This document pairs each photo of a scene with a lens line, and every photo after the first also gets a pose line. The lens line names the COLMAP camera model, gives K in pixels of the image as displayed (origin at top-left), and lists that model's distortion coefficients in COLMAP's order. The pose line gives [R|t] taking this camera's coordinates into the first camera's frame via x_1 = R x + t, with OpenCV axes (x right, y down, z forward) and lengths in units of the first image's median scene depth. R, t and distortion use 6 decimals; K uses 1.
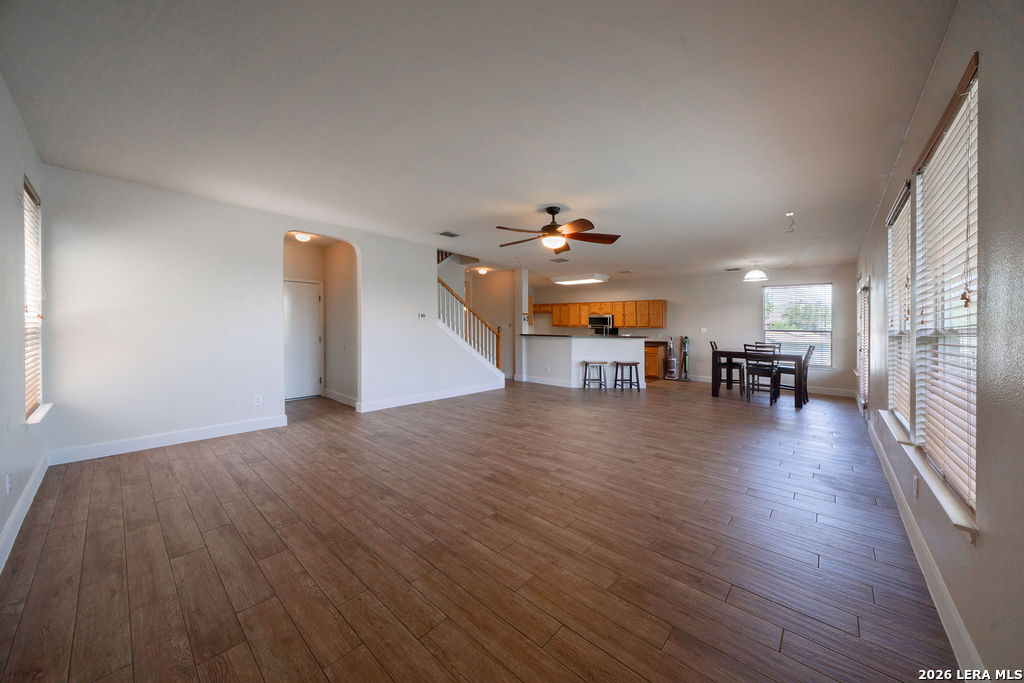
lens RADIAL K [[352.0, 0, 506.8], [0, 352.0, 328.3], [0, 0, 1]] dist [-0.003094, -0.000112]
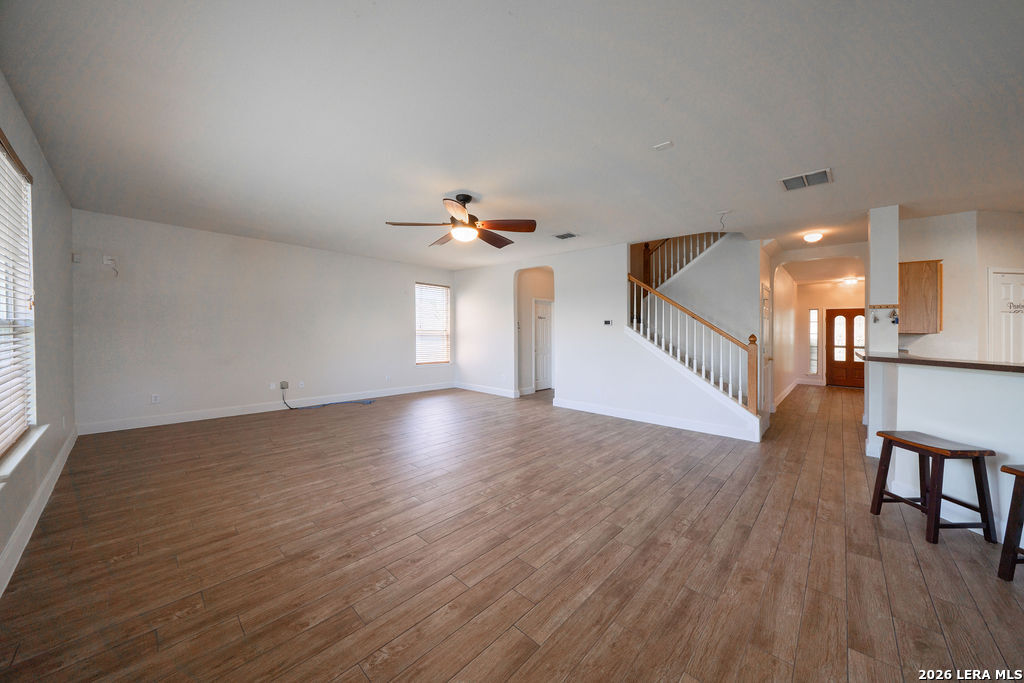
lens RADIAL K [[352.0, 0, 524.8], [0, 352.0, 336.9], [0, 0, 1]] dist [-0.003094, -0.000112]
pose [[0.008373, -0.008149, -0.999932, 0.558396], [-0.013083, 0.999880, -0.008258, 0.009900], [0.999879, 0.013152, 0.008266, 0.617246]]
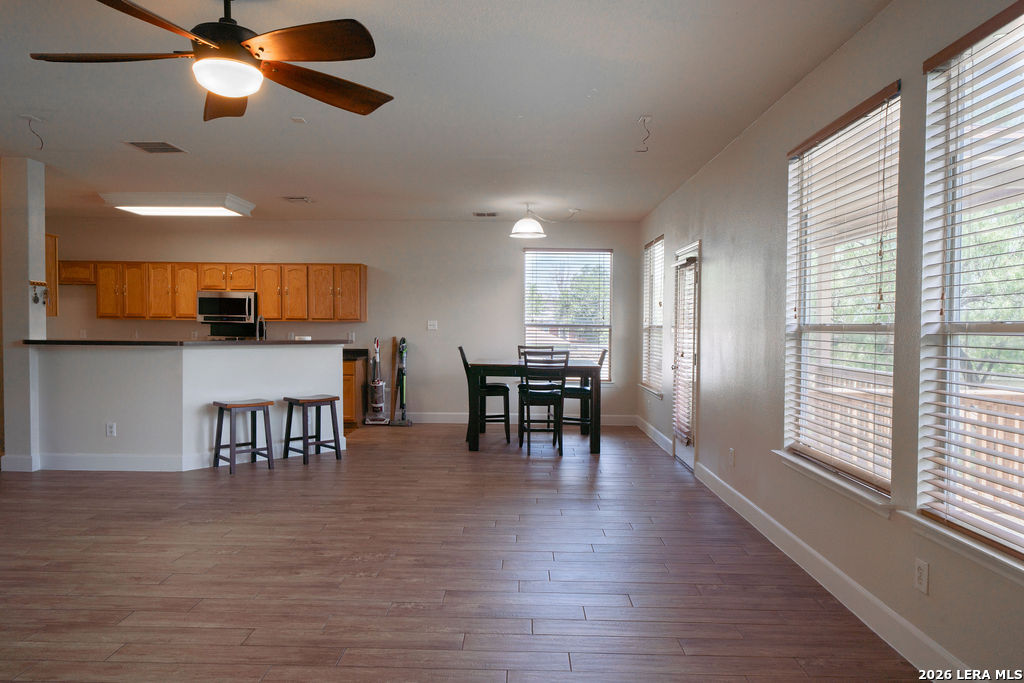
lens RADIAL K [[707.1, 0, 497.2], [0, 707.1, 336.5], [0, 0, 1]] dist [0.008636, -0.002342]
pose [[0.762909, -0.018326, 0.646246, -0.063688], [0.004699, 0.999729, 0.022803, -0.002024], [-0.646489, -0.014360, 0.762788, 0.152006]]
